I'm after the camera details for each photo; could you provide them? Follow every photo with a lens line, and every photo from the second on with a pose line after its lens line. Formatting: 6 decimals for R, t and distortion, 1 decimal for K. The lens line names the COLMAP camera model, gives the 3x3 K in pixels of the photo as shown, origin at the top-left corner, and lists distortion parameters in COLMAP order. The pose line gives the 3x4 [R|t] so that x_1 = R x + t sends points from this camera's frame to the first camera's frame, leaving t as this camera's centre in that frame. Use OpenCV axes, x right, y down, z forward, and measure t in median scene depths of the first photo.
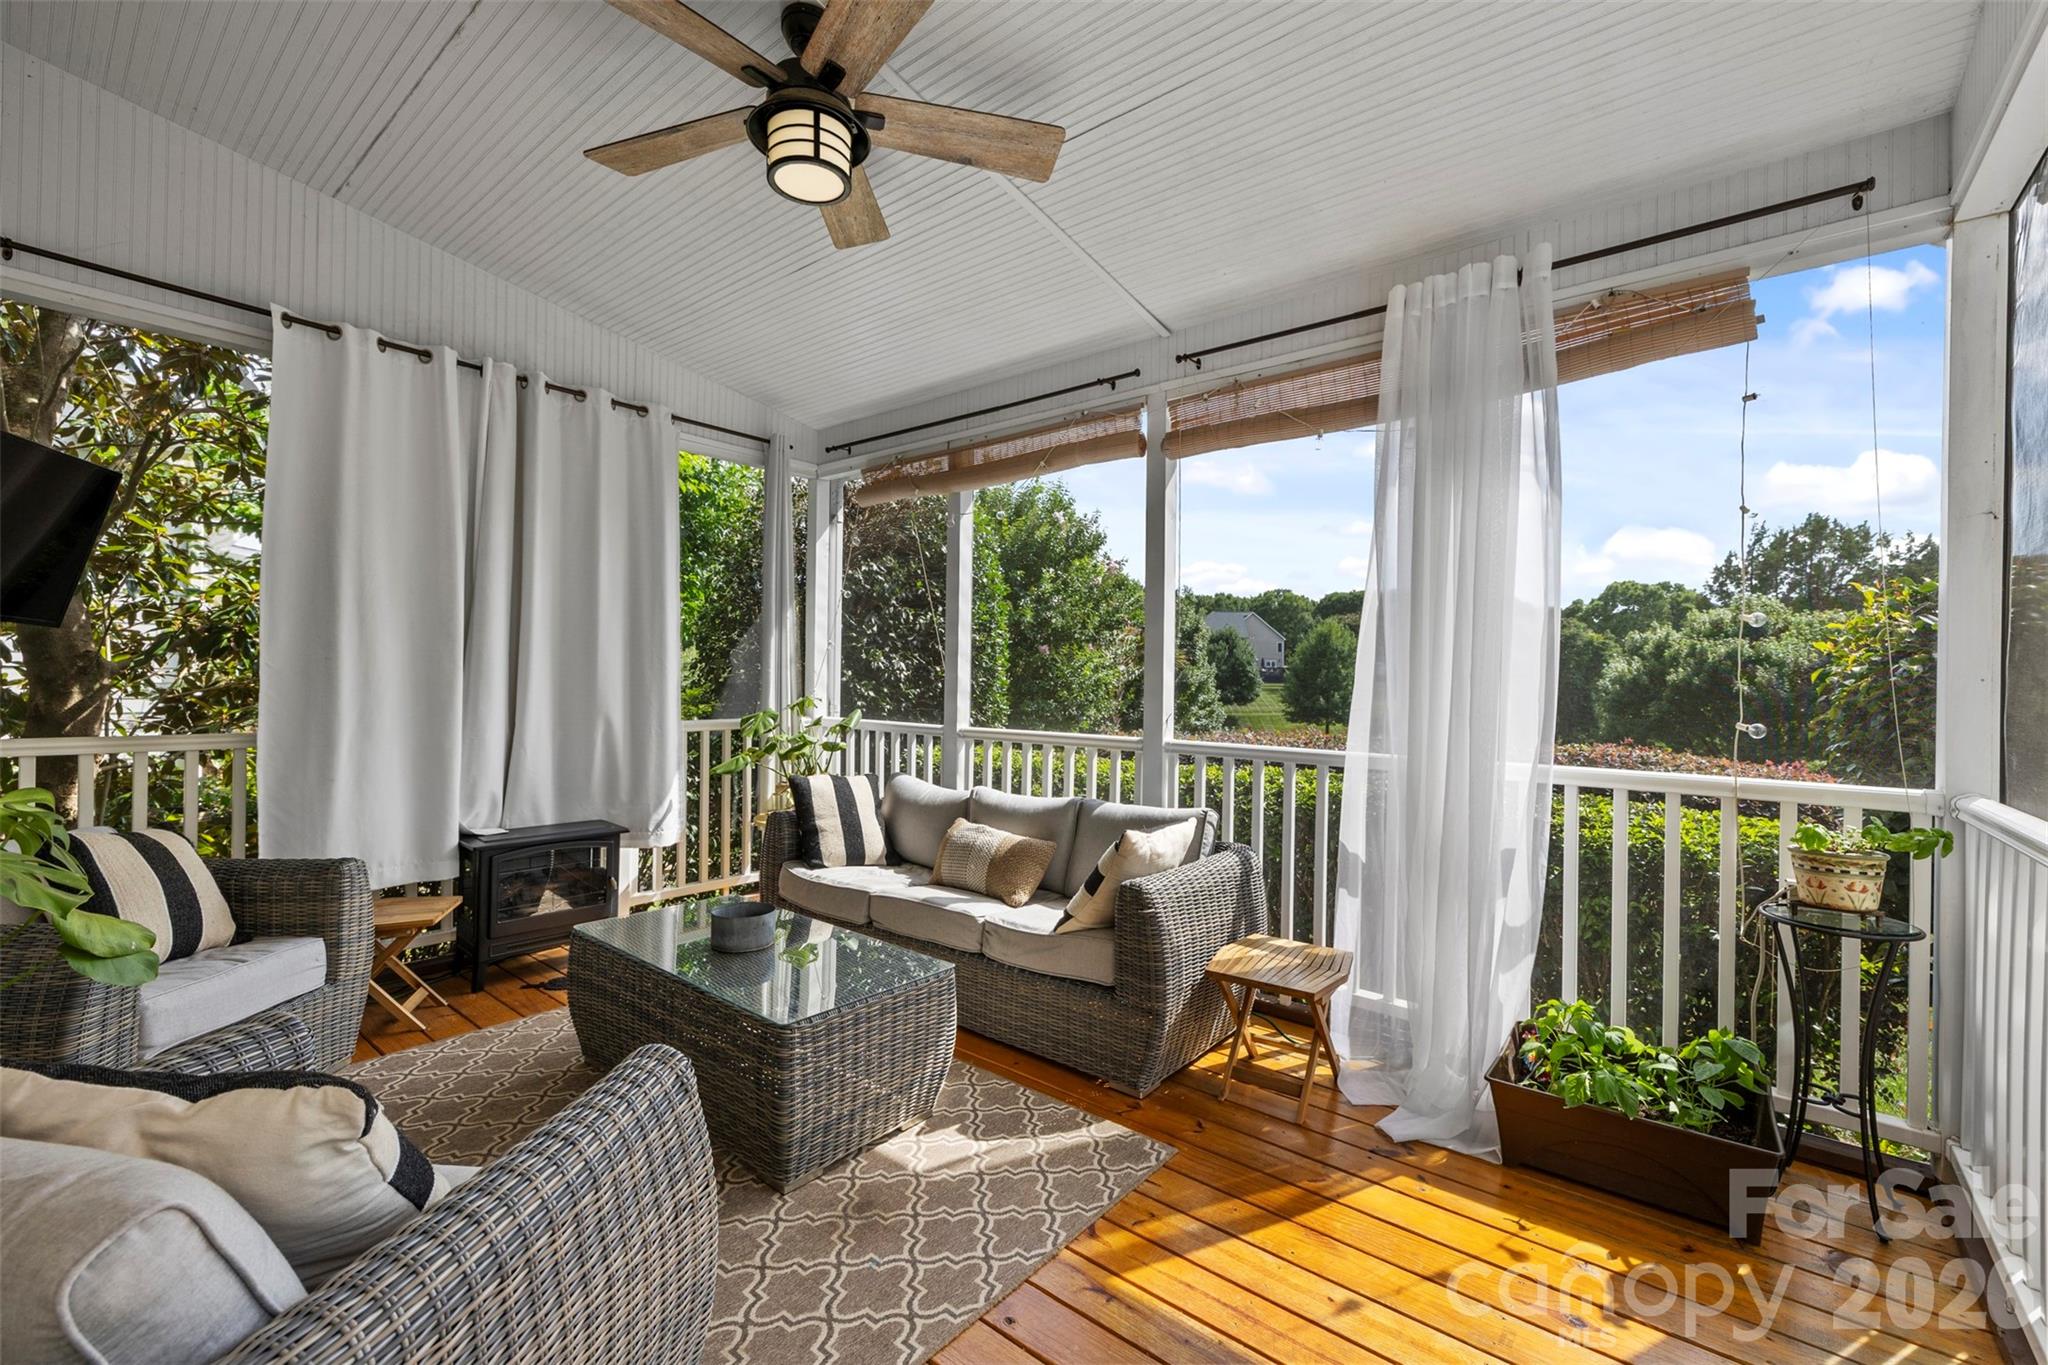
lens RADIAL K [[861.3, 0, 1024.0], [0, 861.3, 682.5], [0, 0, 1]] dist [0.000630, 0.000138]
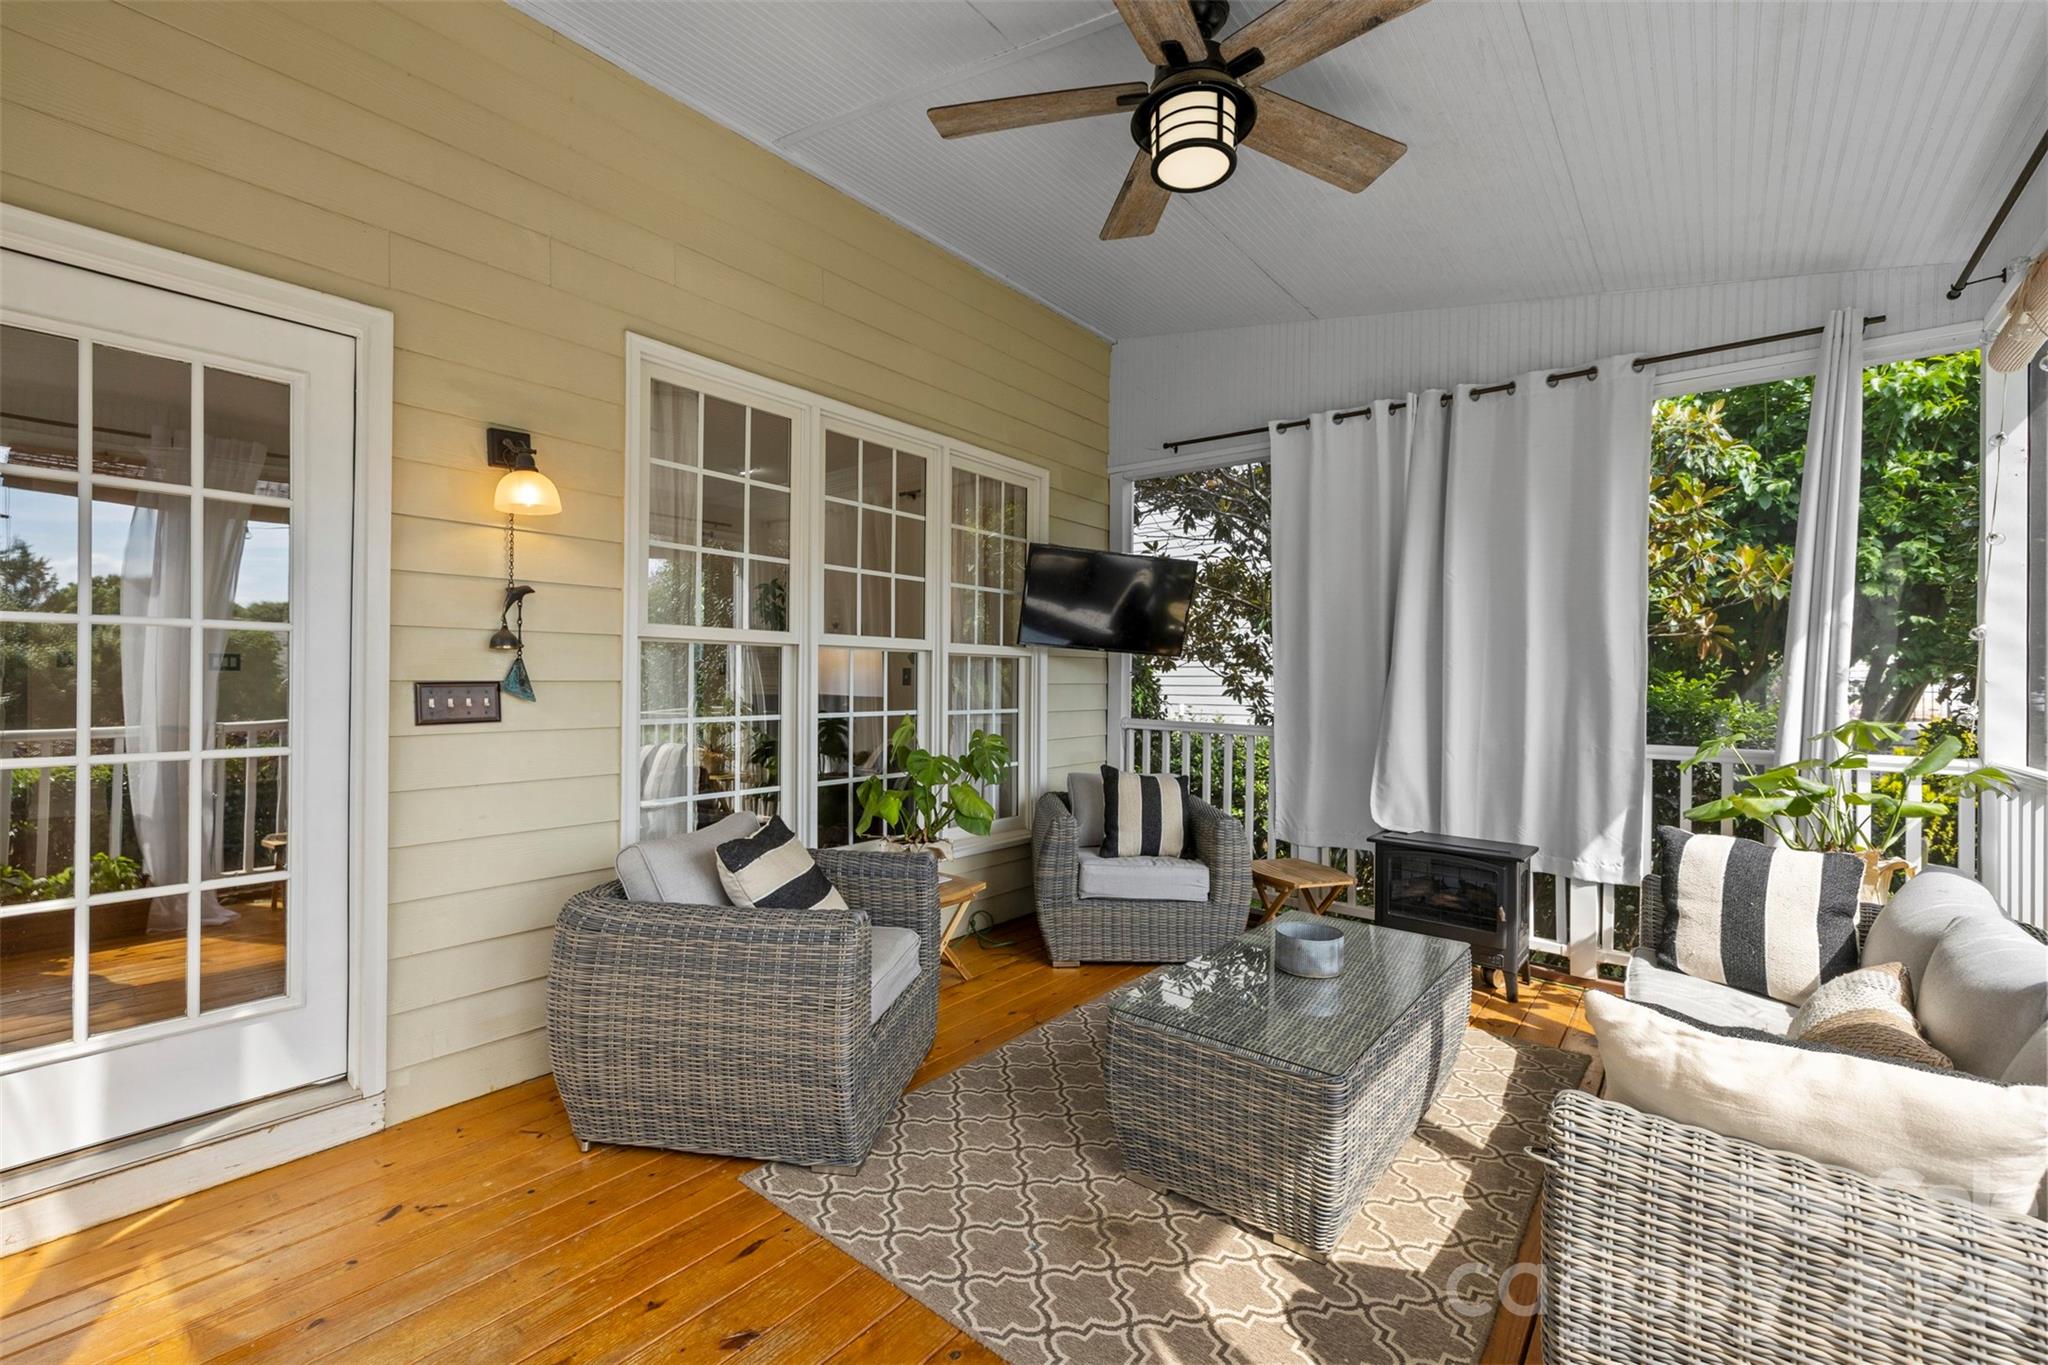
lens RADIAL K [[847.9, 0, 1023.4], [0, 847.9, 689.1], [0, 0, 1]] dist [-0.000553, -0.000062]
pose [[0.013118, -0.001679, -0.999913, 0.461357], [-0.017994, 0.999836, -0.001915, 0.007426], [0.999752, 0.018018, 0.013086, 0.531582]]
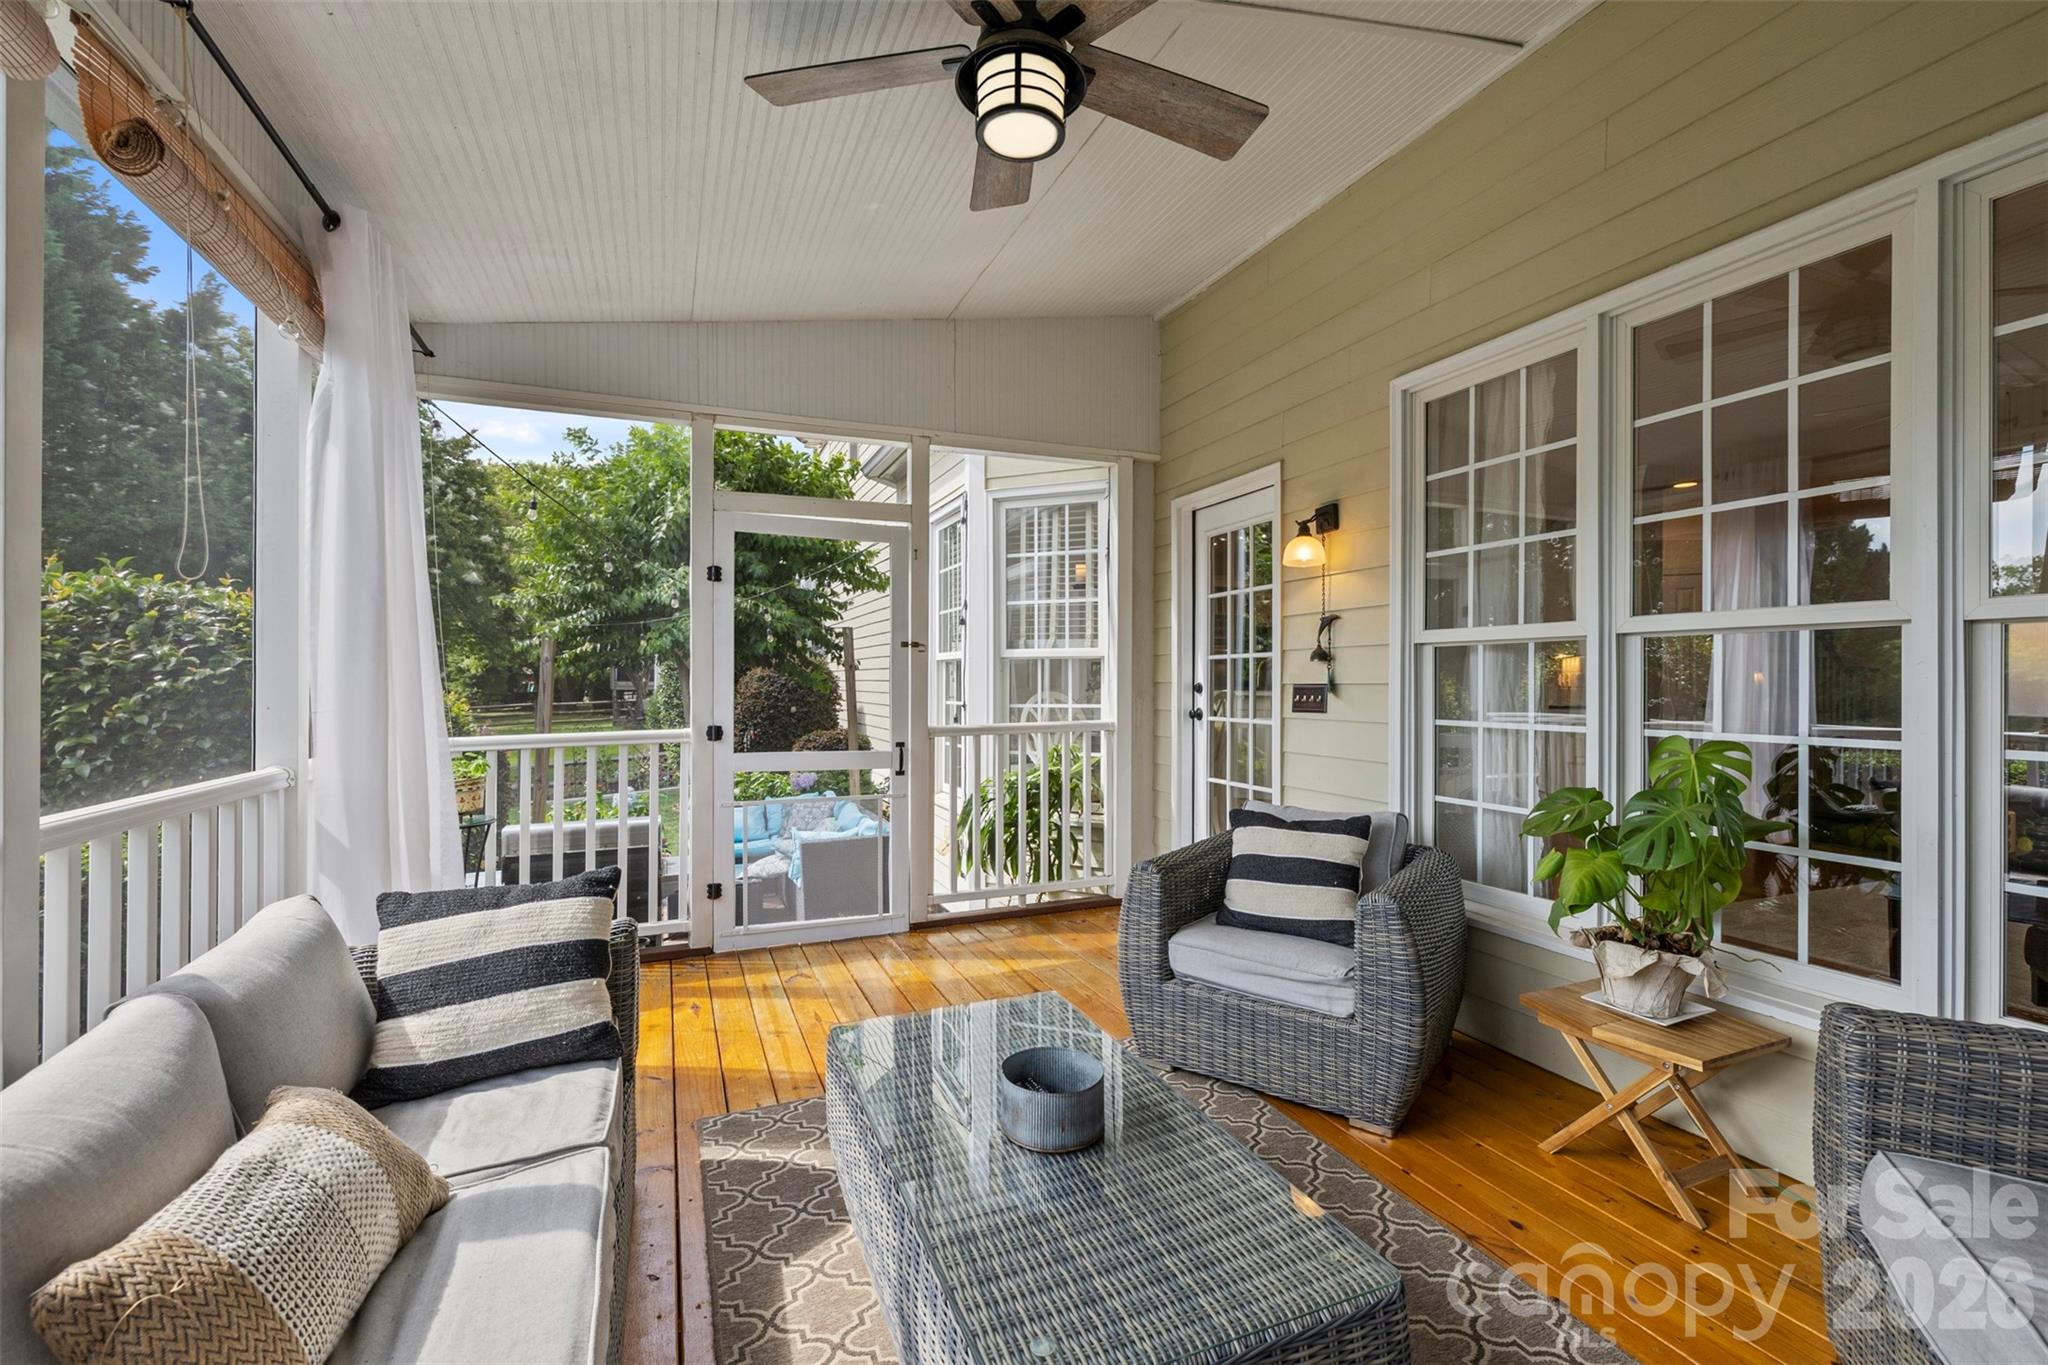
lens RADIAL K [[861.3, 0, 1024.0], [0, 861.3, 682.5], [0, 0, 1]] dist [0.000630, 0.000138]
pose [[-0.886525, -0.004884, 0.462654, -0.472598], [0.004081, 0.999823, 0.018375, -0.016783], [-0.462662, 0.018178, -0.886348, 1.217411]]
